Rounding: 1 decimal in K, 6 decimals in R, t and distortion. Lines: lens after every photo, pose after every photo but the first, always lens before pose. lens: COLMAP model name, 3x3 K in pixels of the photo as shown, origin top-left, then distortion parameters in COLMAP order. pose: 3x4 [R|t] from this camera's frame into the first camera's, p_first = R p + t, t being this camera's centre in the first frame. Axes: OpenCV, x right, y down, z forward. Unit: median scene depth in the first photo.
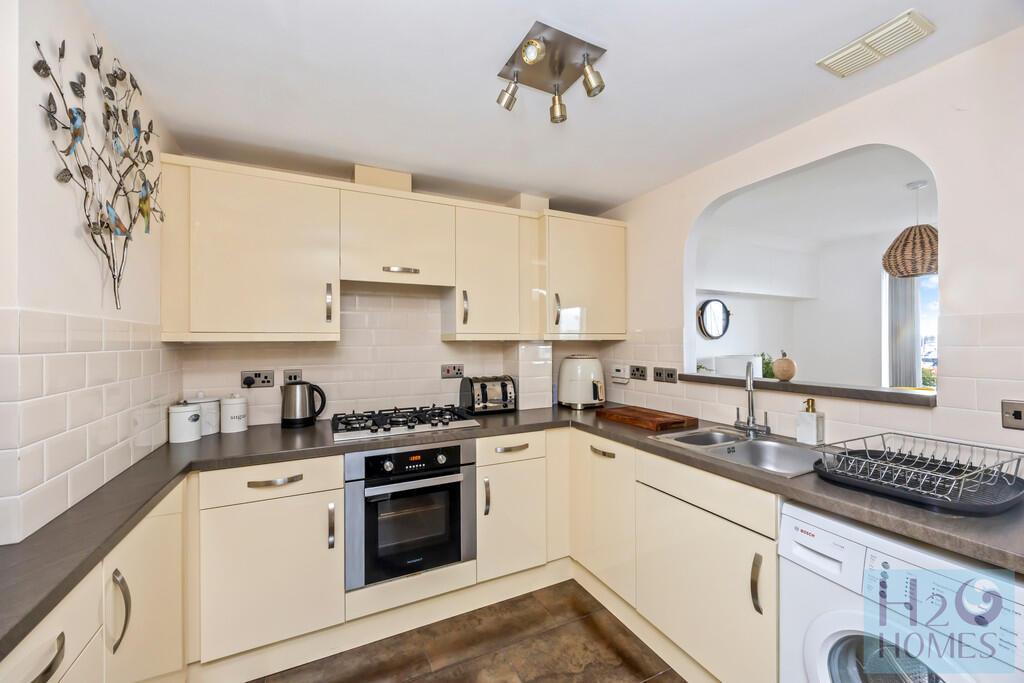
lens RADIAL K [[395.0, 0, 507.2], [0, 395.0, 340.0], [0, 0, 1]] dist [-0.000648, -0.001036]
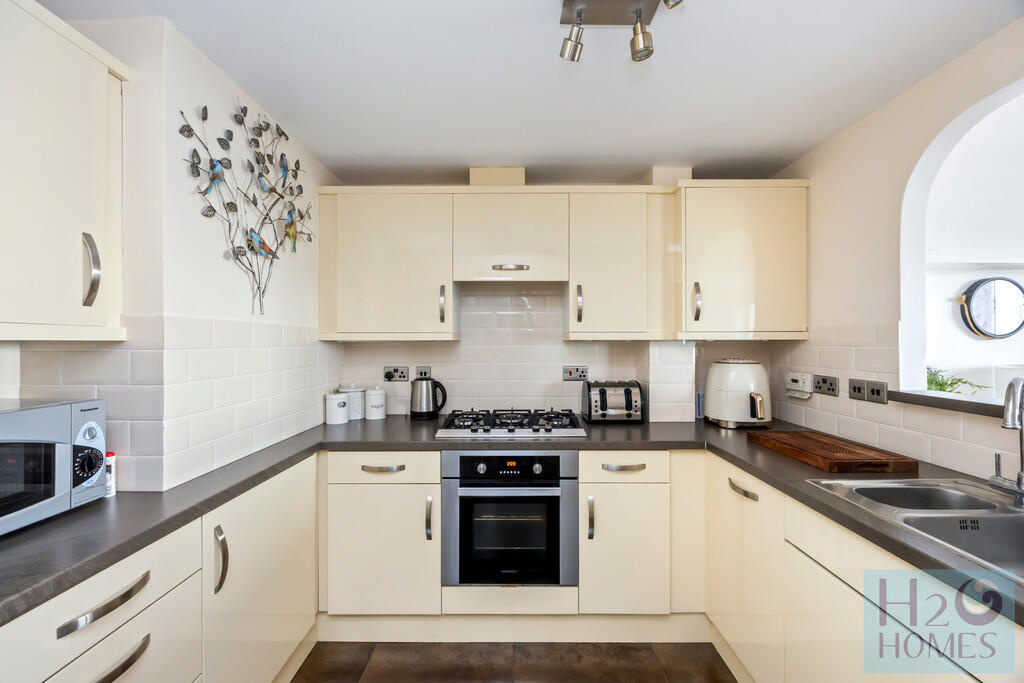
lens RADIAL K [[395.0, 0, 512.9], [0, 395.0, 341.6], [0, 0, 1]] dist [-0.000648, -0.001036]
pose [[0.899708, 0.003089, -0.436482, 0.180366], [-0.001493, 0.999991, 0.004001, 0.001280], [0.436490, -0.002948, 0.899704, 0.143210]]
